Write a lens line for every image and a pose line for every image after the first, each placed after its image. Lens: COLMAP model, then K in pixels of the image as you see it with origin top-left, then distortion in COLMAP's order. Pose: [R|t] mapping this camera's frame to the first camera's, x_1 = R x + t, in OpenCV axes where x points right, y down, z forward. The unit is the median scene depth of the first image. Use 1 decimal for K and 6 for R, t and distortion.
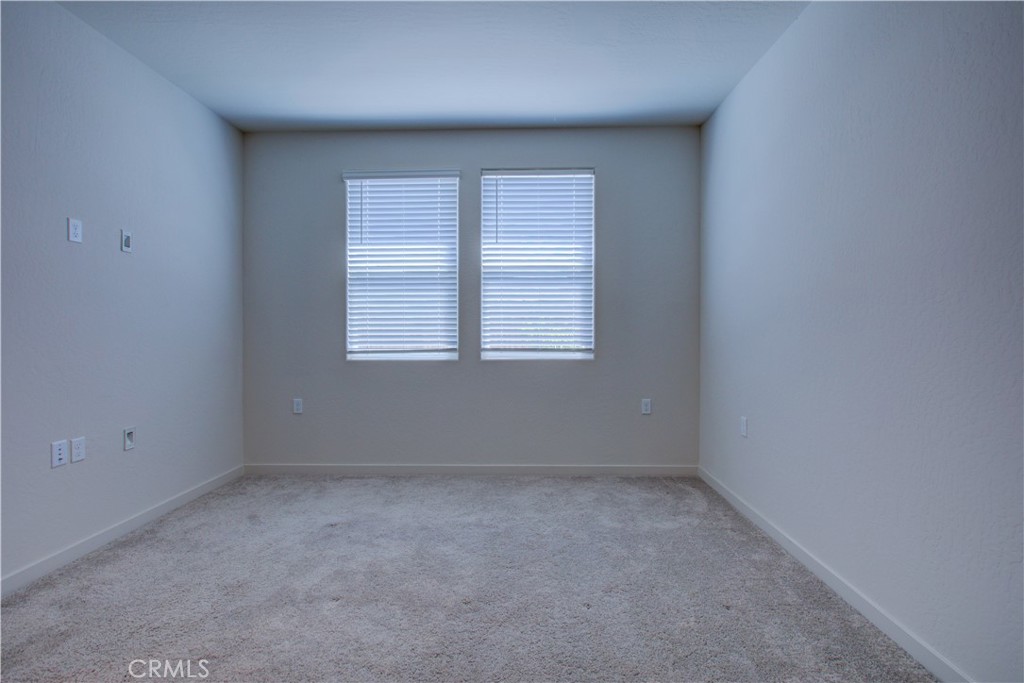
lens RADIAL K [[473.7, 0, 508.6], [0, 473.7, 336.5], [0, 0, 1]] dist [-0.002680, 0.000121]
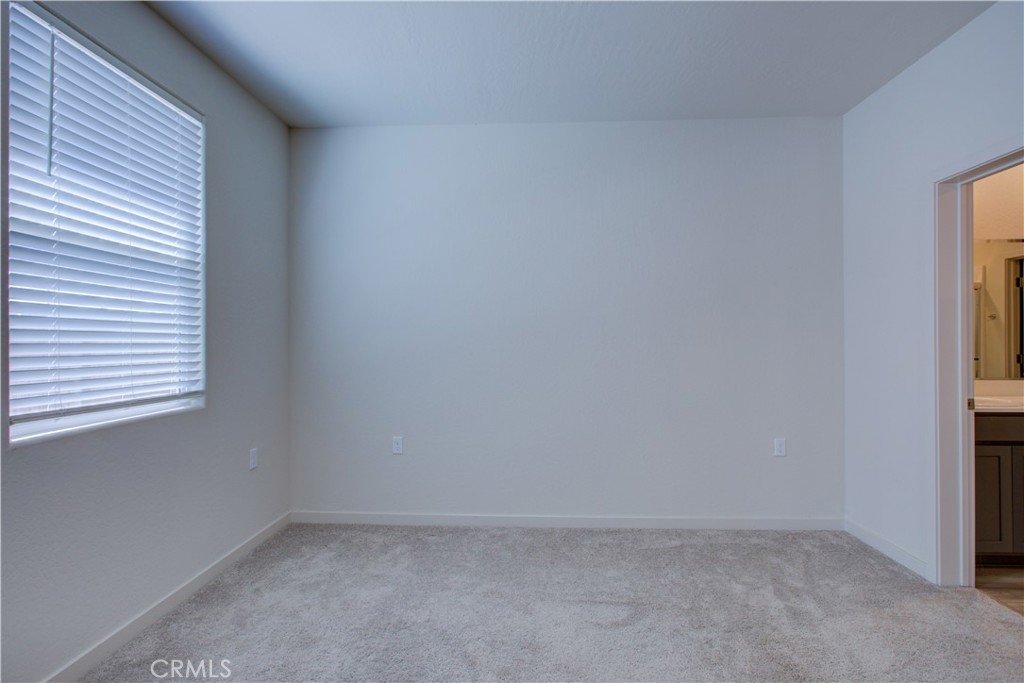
lens RADIAL K [[470.4, 0, 514.9], [0, 470.4, 341.4], [0, 0, 1]] dist [-0.008585, 0.000966]
pose [[0.026149, -0.001271, 0.999657, -0.457774], [0.003170, 0.999994, 0.001189, -0.040340], [-0.999653, 0.003138, 0.026153, 0.552081]]
